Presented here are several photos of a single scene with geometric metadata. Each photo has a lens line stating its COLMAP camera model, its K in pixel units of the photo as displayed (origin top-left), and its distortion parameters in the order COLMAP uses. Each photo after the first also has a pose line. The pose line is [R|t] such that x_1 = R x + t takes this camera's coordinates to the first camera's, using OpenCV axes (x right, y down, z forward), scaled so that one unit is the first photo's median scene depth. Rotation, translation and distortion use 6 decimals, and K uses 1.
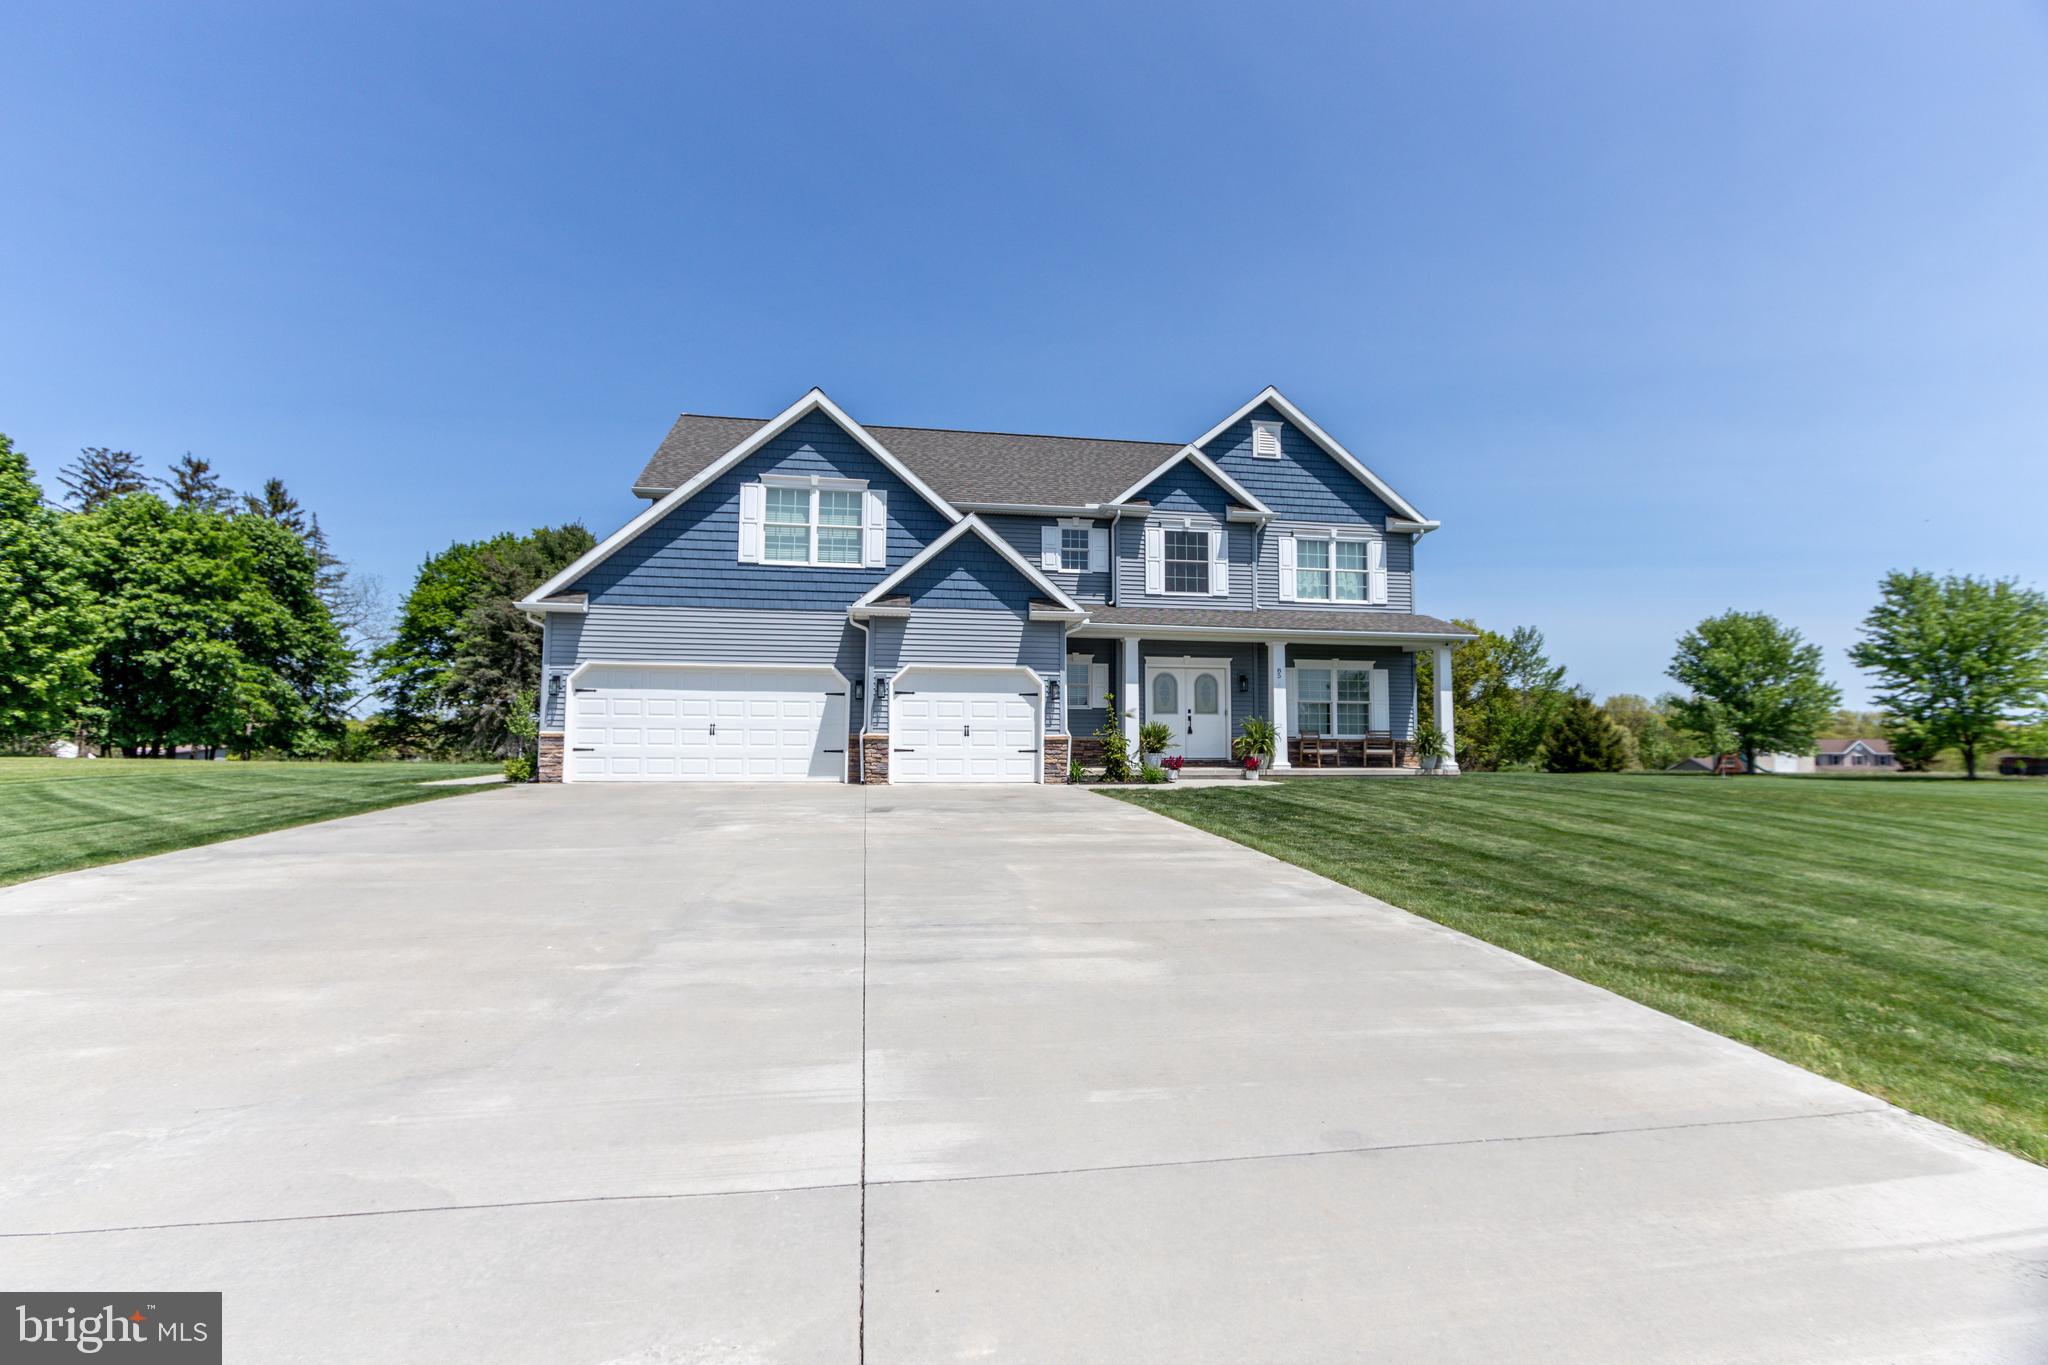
lens RADIAL K [[951.4, 0, 1021.1], [0, 951.4, 684.9], [0, 0, 1]] dist [-0.009209, -0.000944]
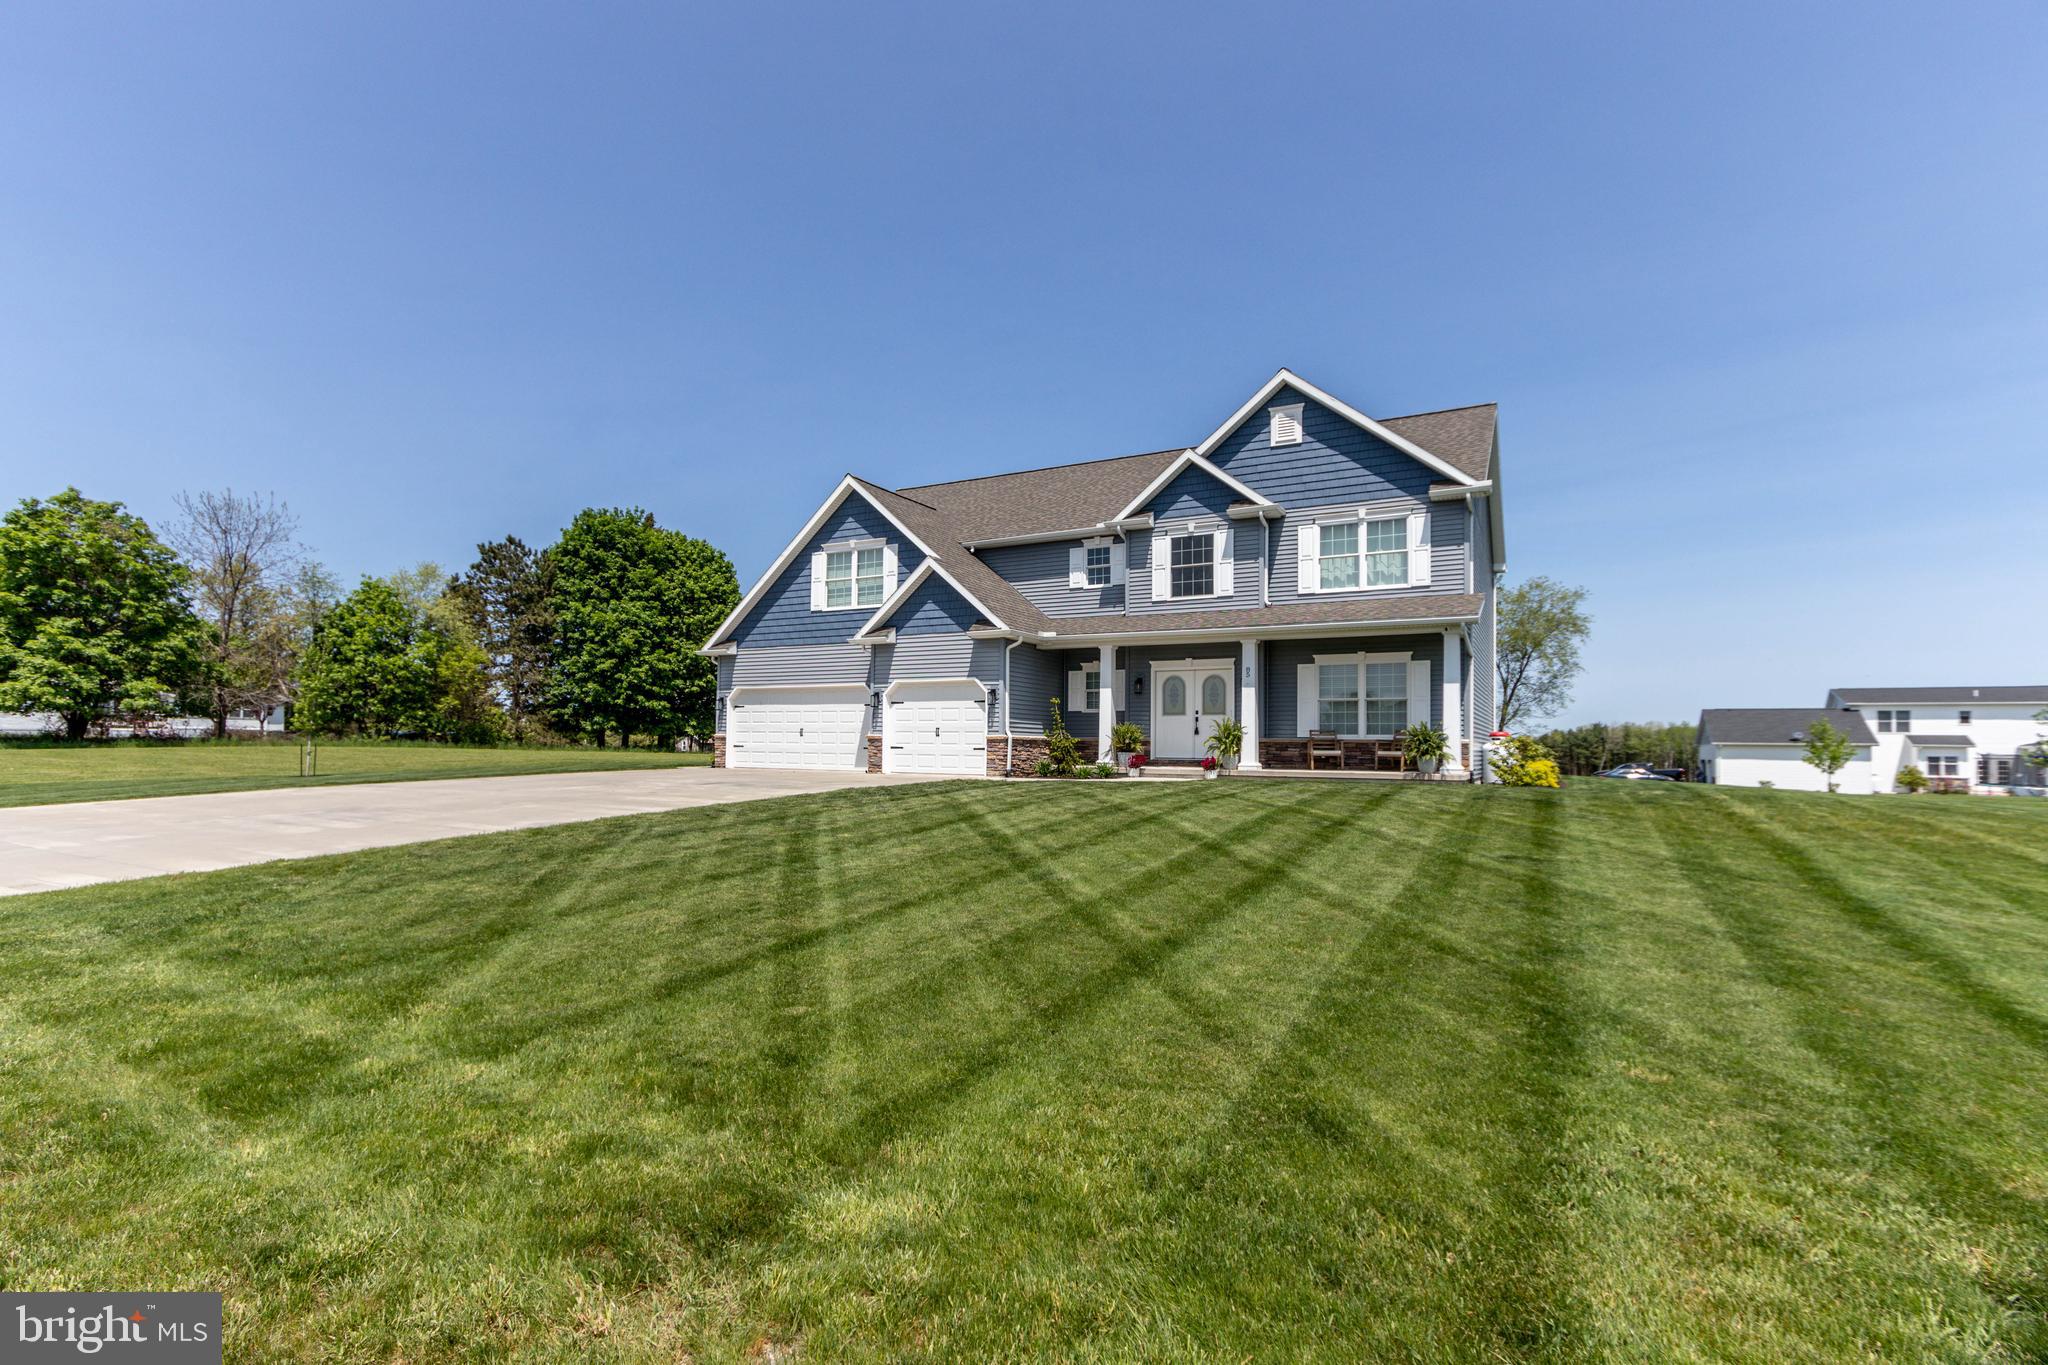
lens RADIAL K [[951.4, 0, 998.5], [0, 951.4, 728.8], [0, 0, 1]] dist [-0.009209, -0.000944]
pose [[0.780513, -0.008038, -0.625088, 0.647046], [0.032414, 0.999093, 0.027627, 0.010256], [0.624299, -0.041824, 0.780065, 0.068761]]
